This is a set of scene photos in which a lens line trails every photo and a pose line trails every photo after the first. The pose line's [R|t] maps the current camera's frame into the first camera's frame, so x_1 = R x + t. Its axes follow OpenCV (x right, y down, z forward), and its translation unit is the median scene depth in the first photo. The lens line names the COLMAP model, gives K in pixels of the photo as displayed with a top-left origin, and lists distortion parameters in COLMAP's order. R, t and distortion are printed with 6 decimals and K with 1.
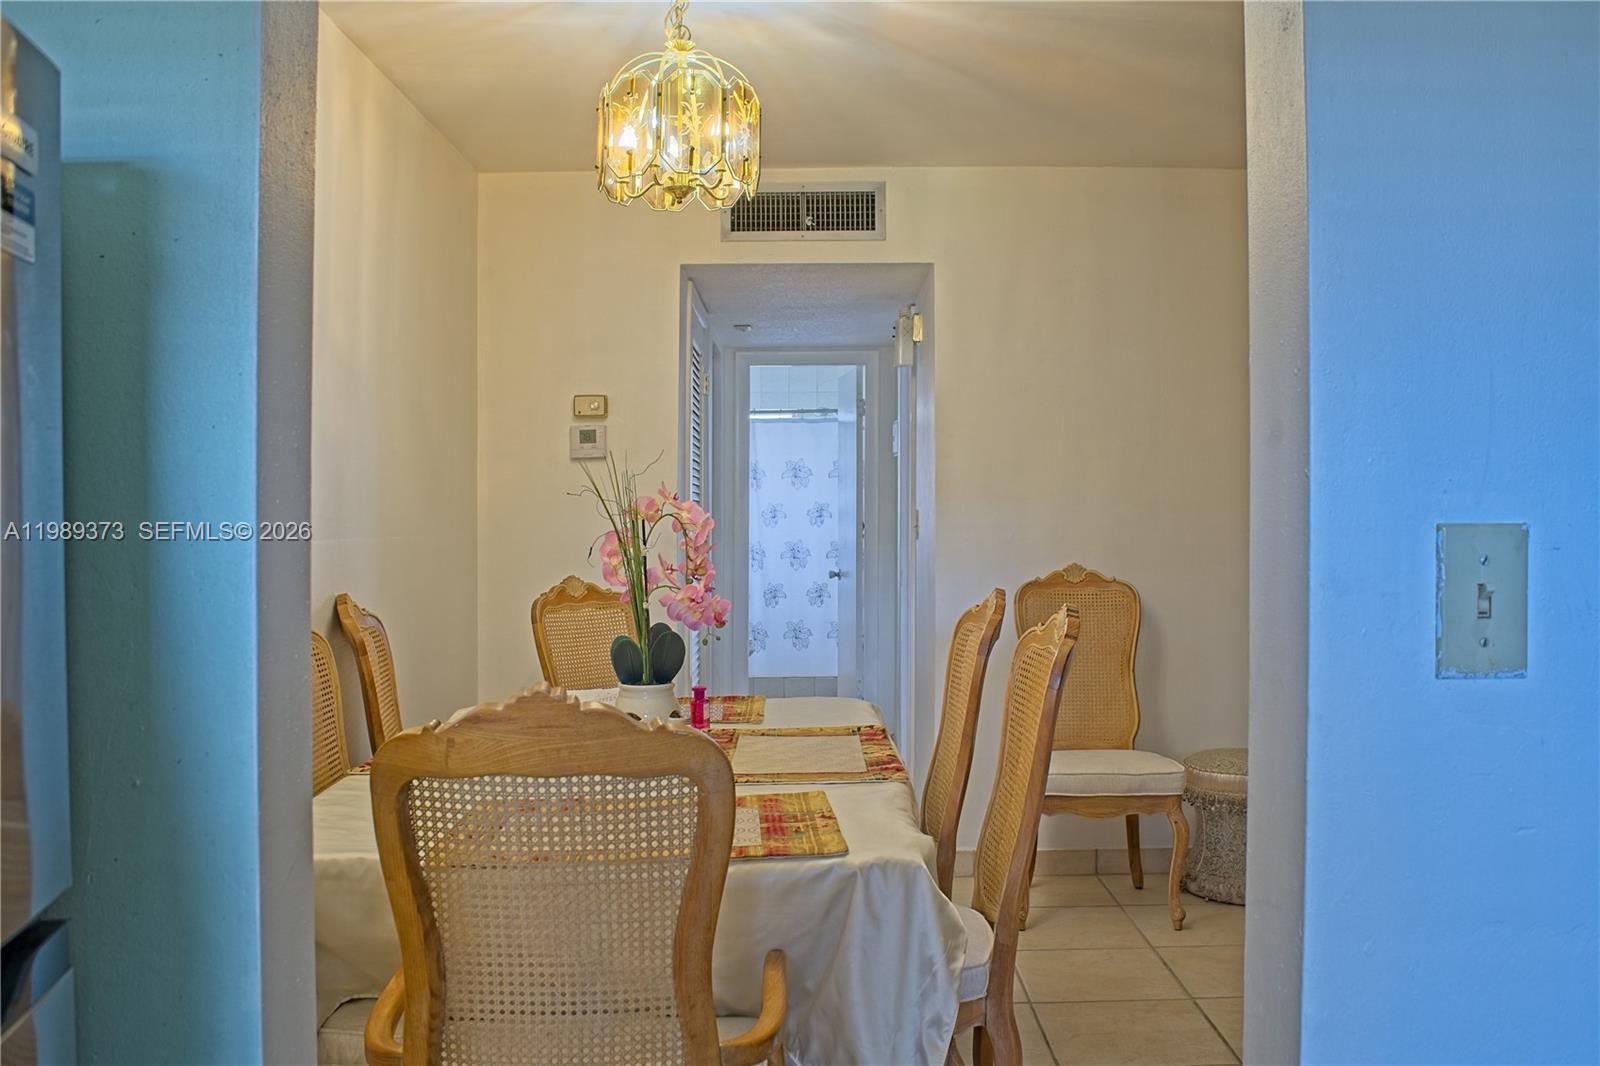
lens RADIAL K [[1296.5, 0, 800.0], [0, 1296.5, 533.0], [0, 0, 1]] dist [-0.122892, 0.094246]
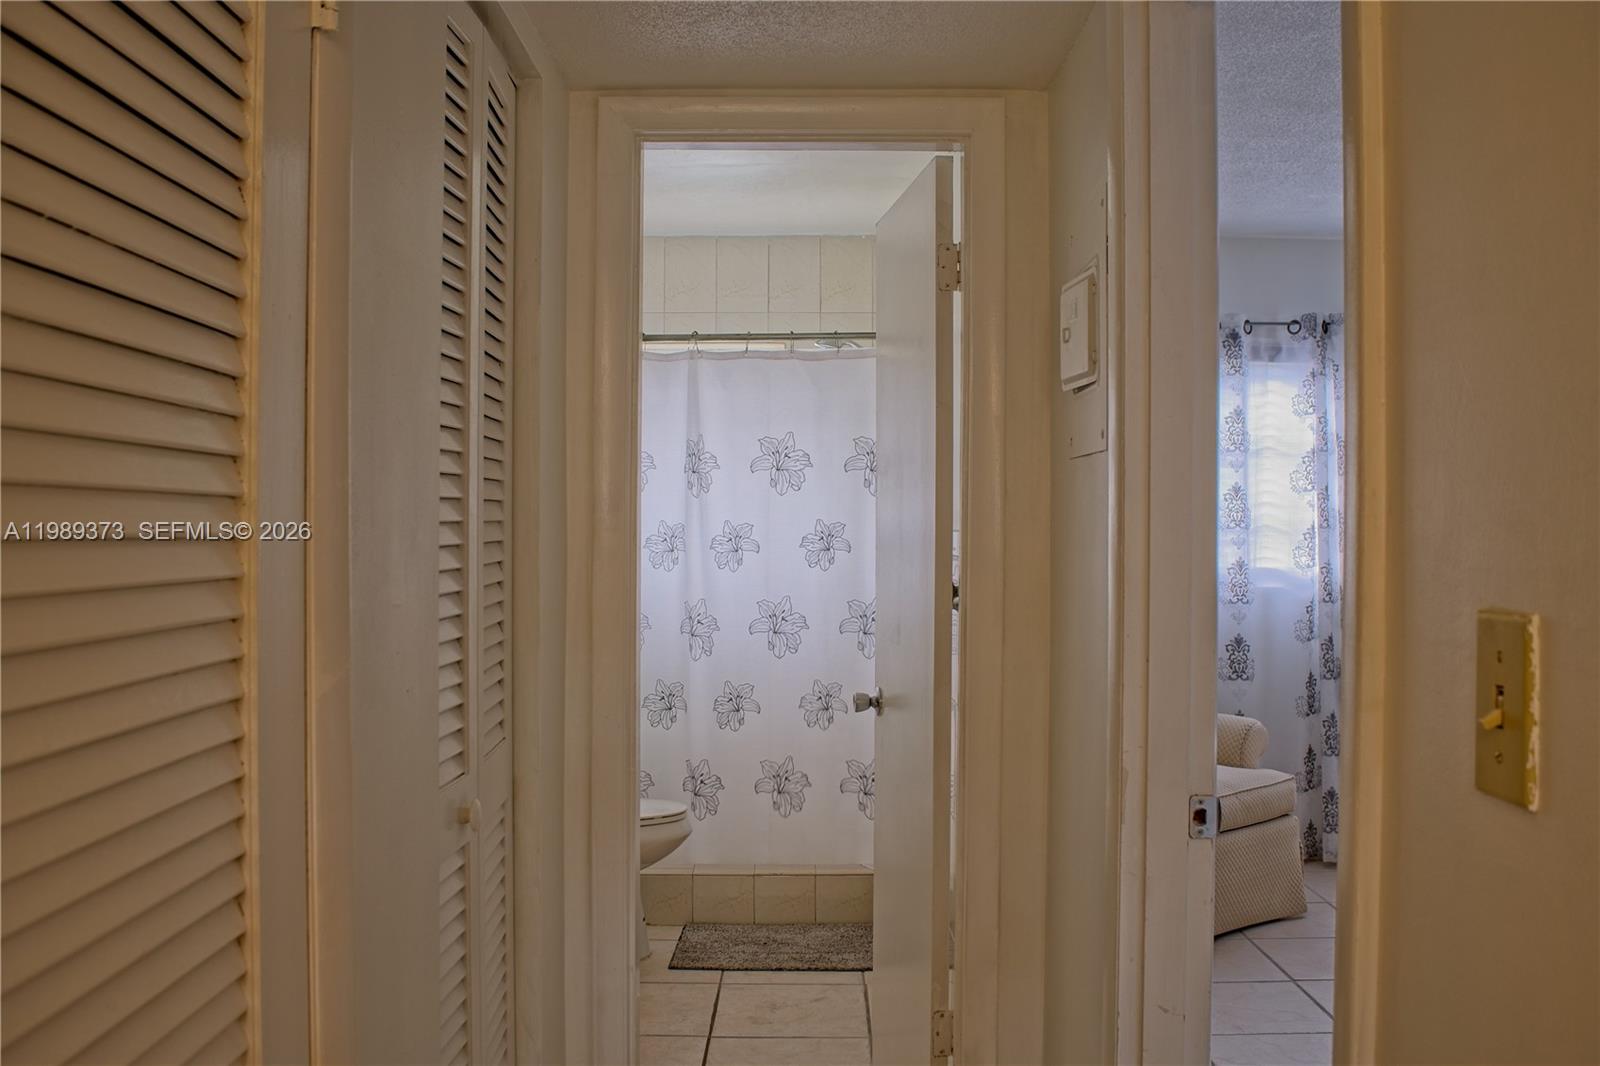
lens RADIAL K [[1296.5, 0, 800.0], [0, 1296.5, 533.0], [0, 0, 1]] dist [-0.122892, 0.094246]
pose [[0.999999, 0.001309, 0.001123, 0.004292], [-0.001299, 0.999960, -0.008879, -0.014736], [-0.001135, 0.008878, 0.999960, 0.508553]]
